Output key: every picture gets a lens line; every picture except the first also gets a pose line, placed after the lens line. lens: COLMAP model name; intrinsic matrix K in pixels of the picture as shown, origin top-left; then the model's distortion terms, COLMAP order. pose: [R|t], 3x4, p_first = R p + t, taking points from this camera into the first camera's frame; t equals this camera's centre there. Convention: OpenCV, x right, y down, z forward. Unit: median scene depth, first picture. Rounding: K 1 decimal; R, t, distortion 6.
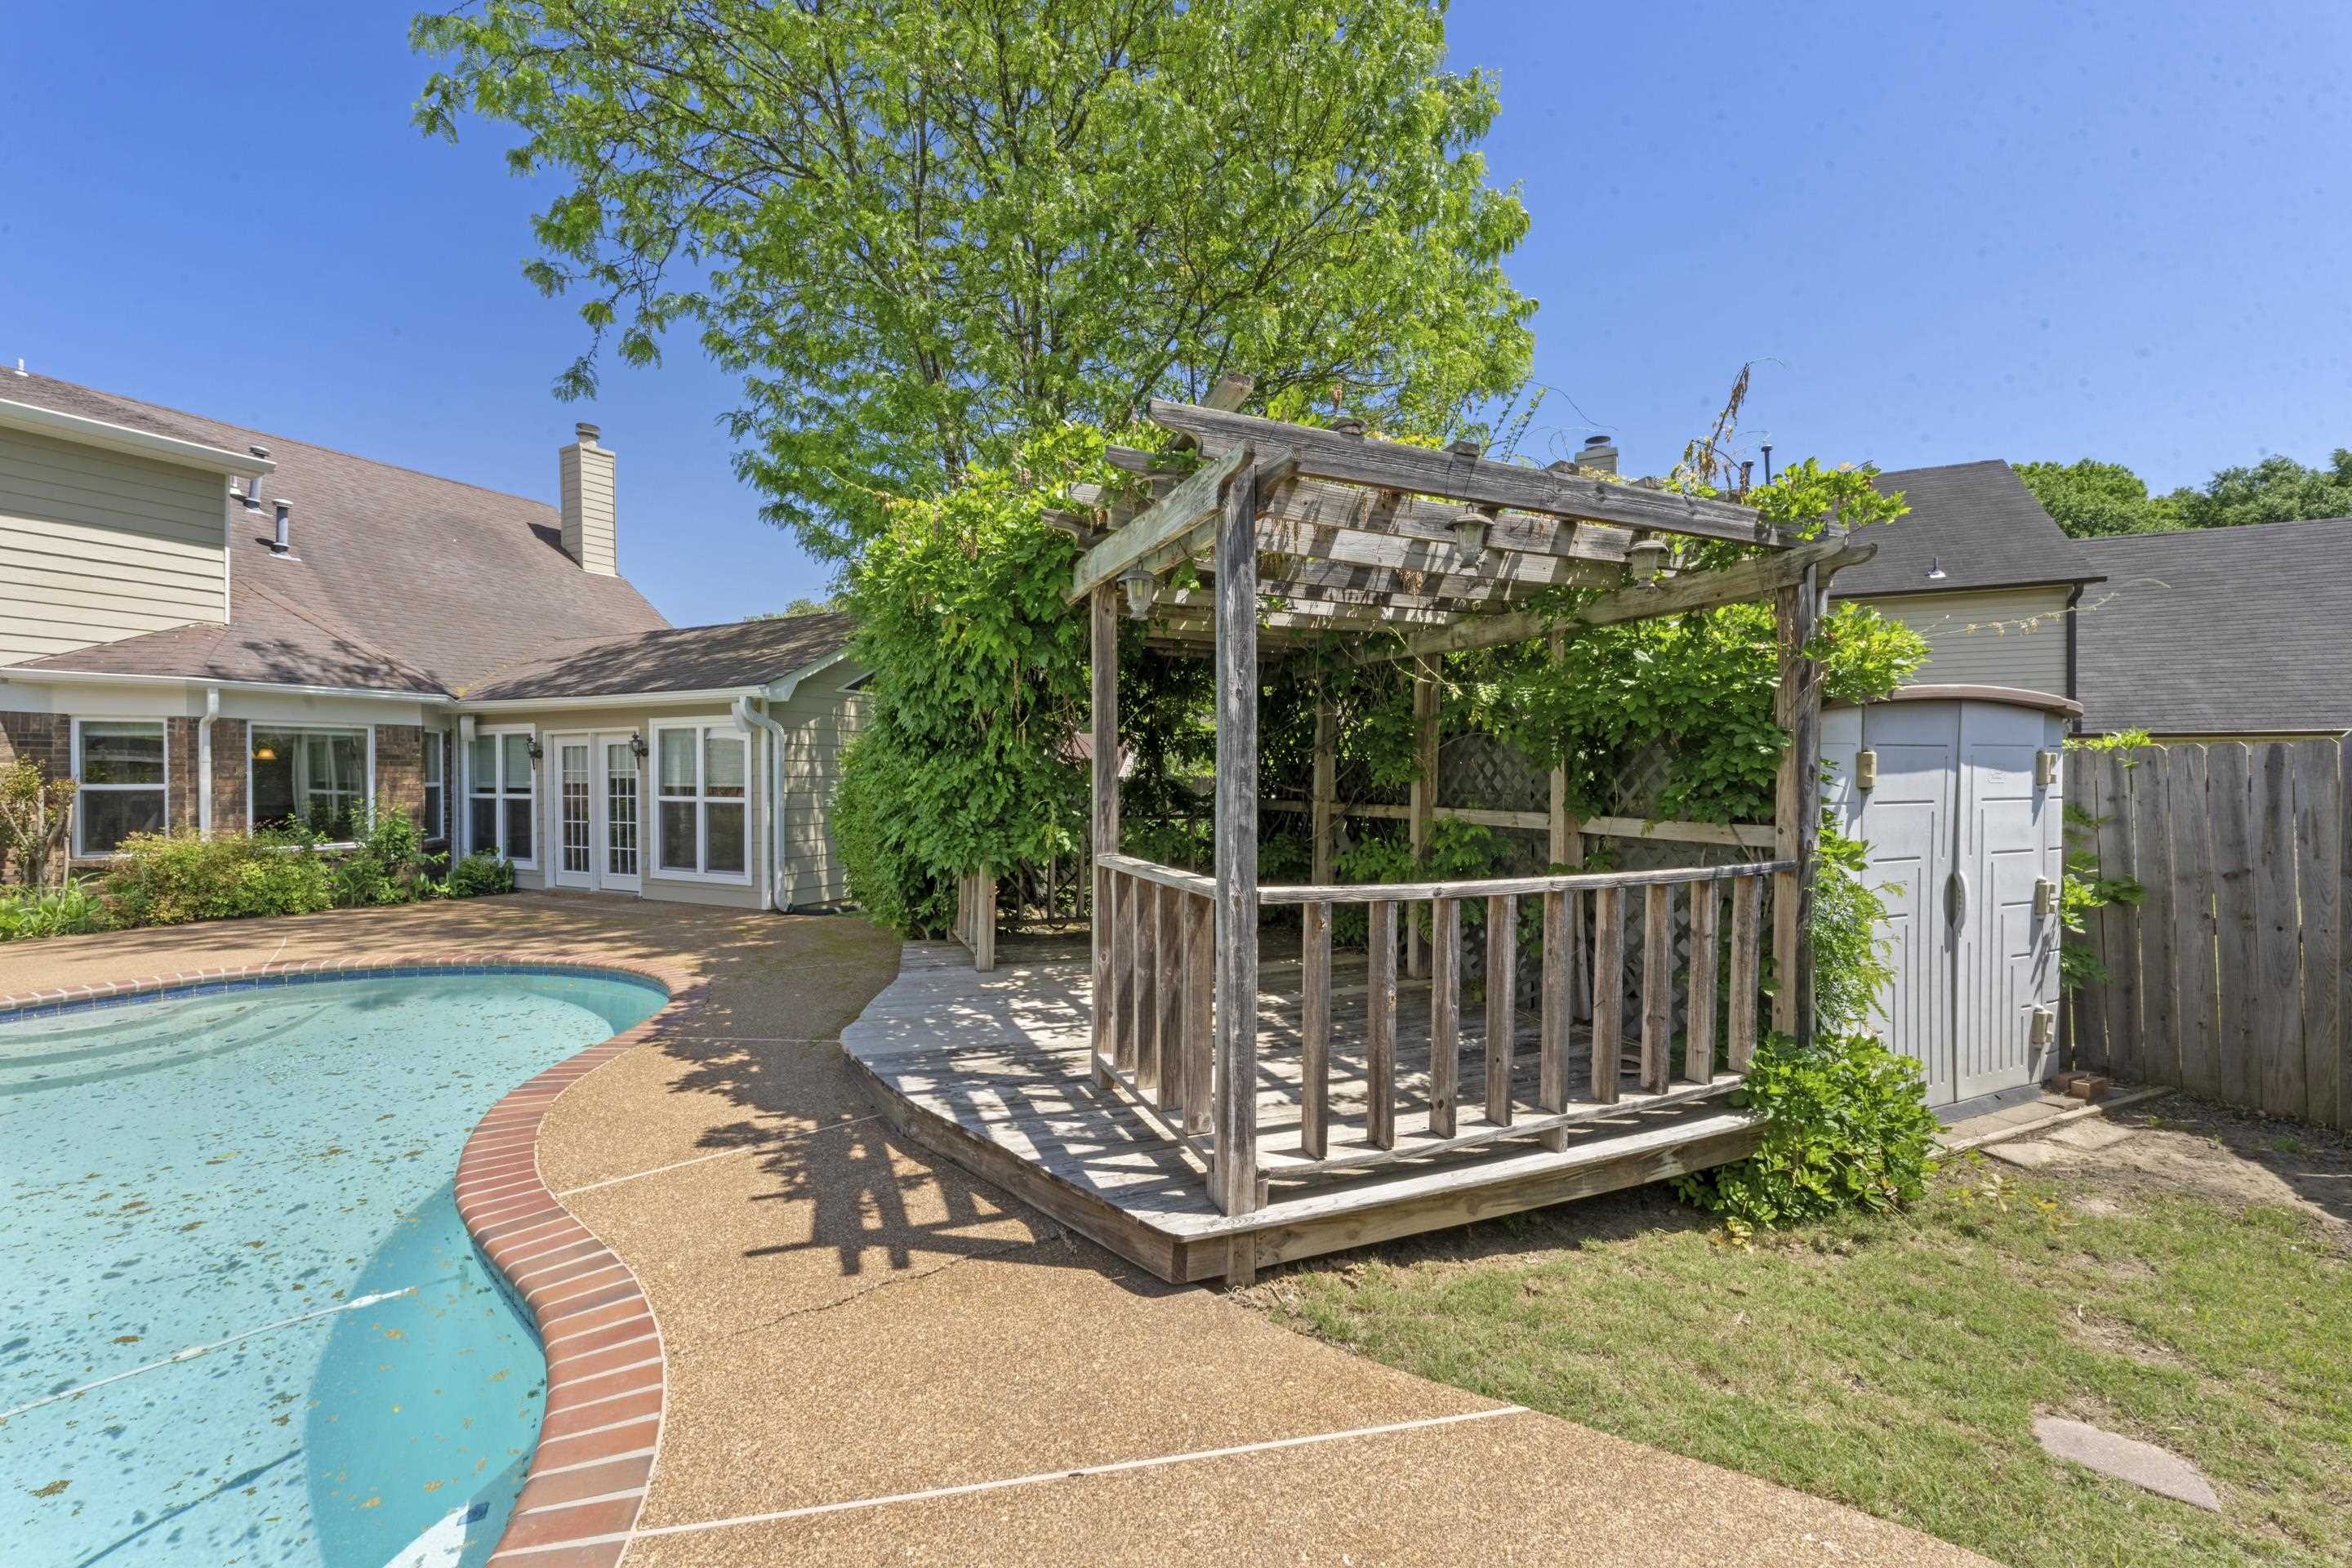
lens RADIAL K [[939.5, 0, 1176.0], [0, 939.5, 784.0], [0, 0, 1]] dist [-0.007469, 0.000225]
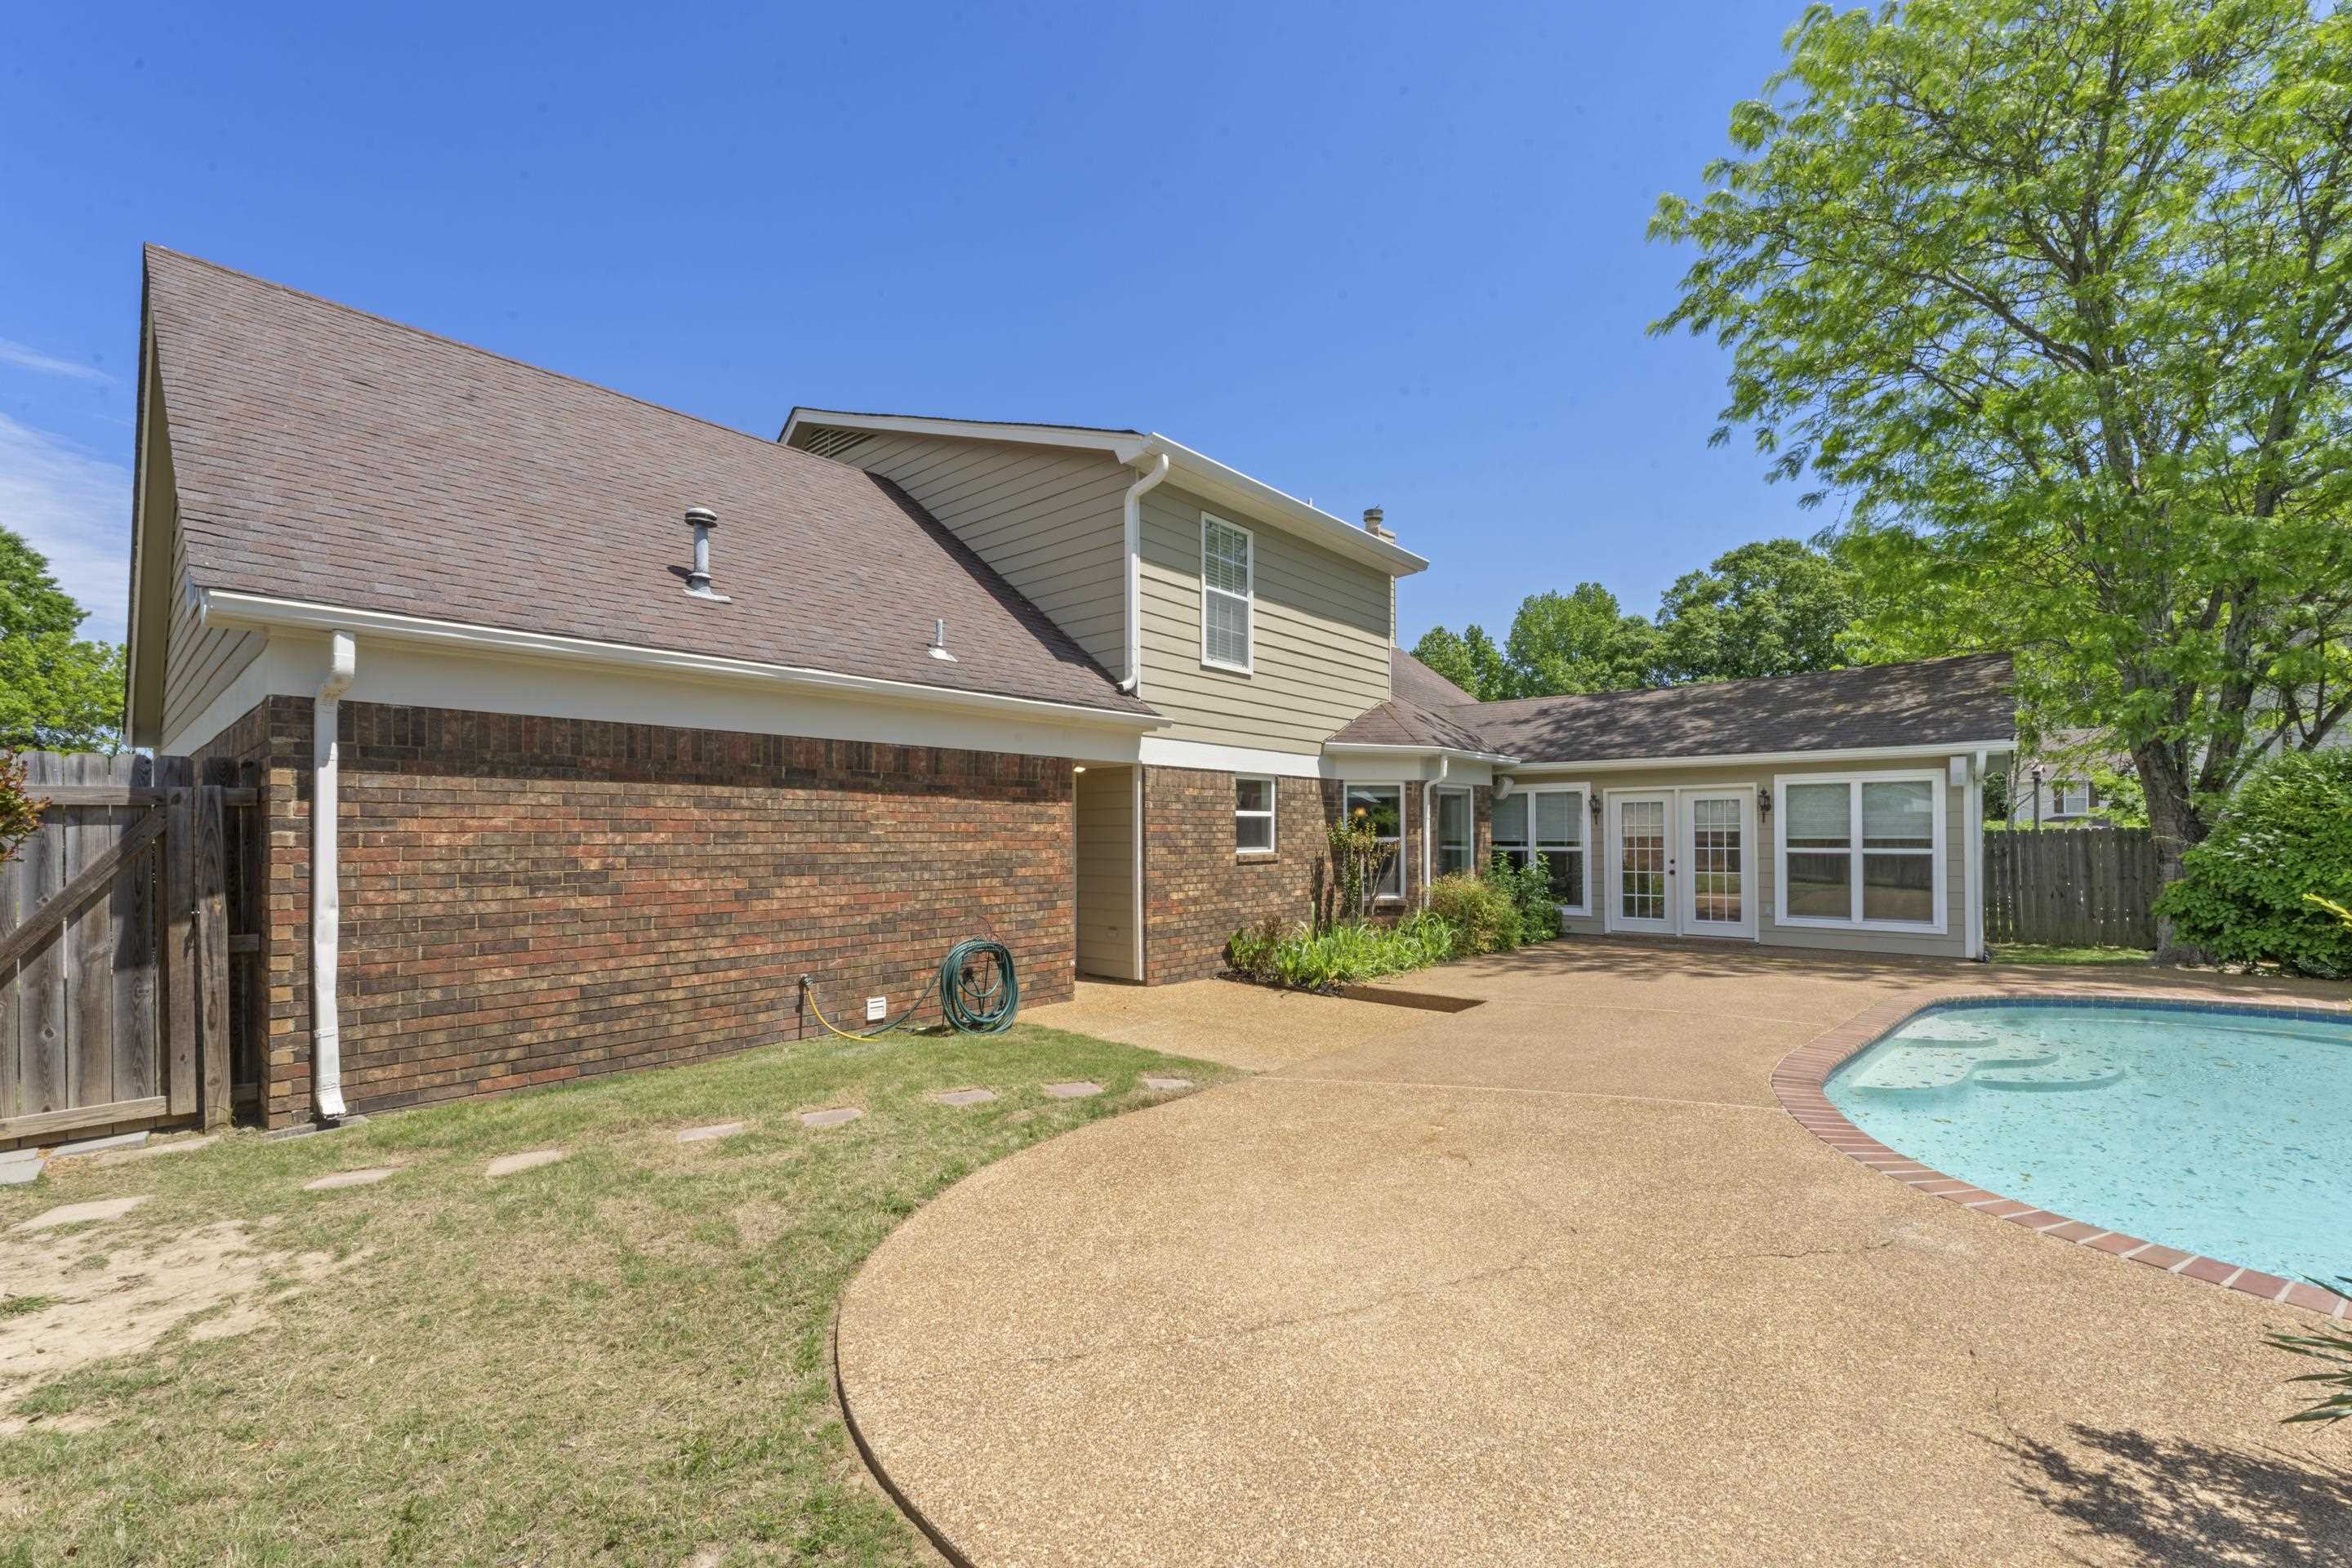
lens RADIAL K [[968.1, 0, 1178.5], [0, 968.1, 825.8], [0, 0, 1]] dist [0.000551, 0.000030]
pose [[0.964785, -0.005638, -0.262978, -1.080313], [0.001785, 0.999888, -0.014888, 0.003419], [0.263032, 0.013894, 0.964687, -0.277518]]
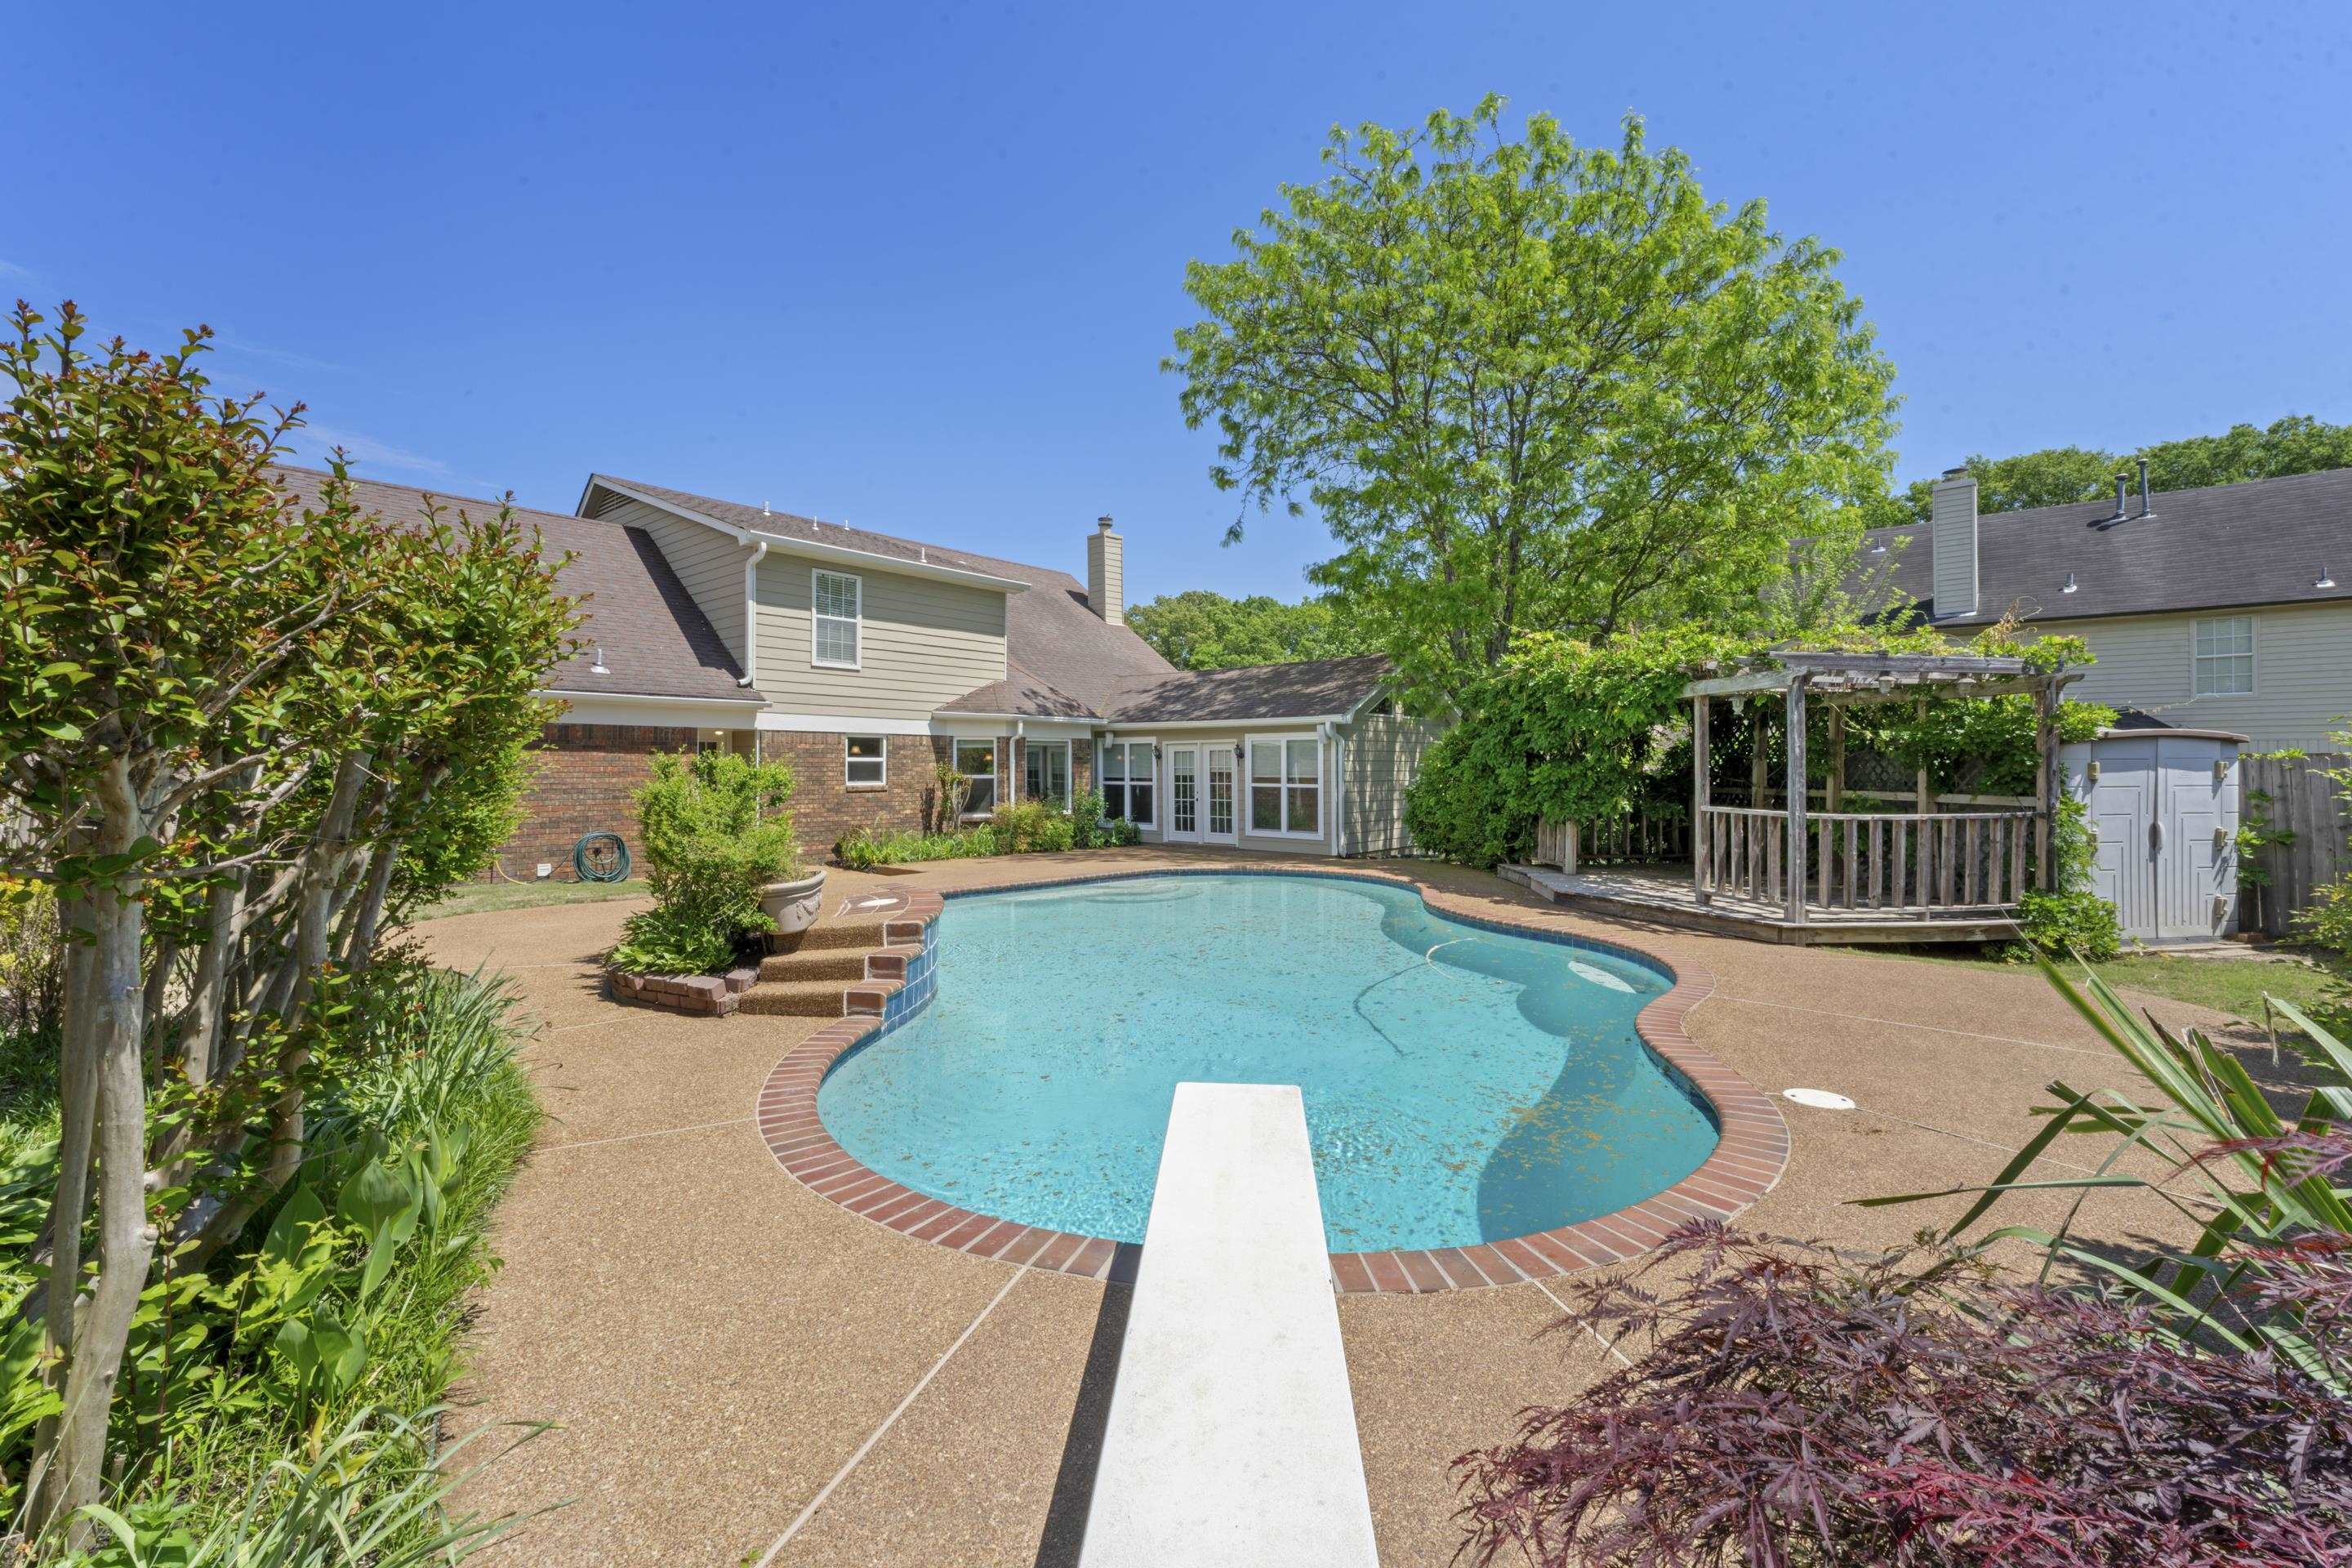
lens RADIAL K [[962.8, 0, 1179.6], [0, 962.8, 766.6], [0, 0, 1]] dist [0.000718, 0.000193]
pose [[0.966267, -0.000240, -0.257542, -0.294240], [-0.002003, 0.999962, -0.008447, -0.001324], [0.257534, 0.008678, 0.966230, -0.690423]]
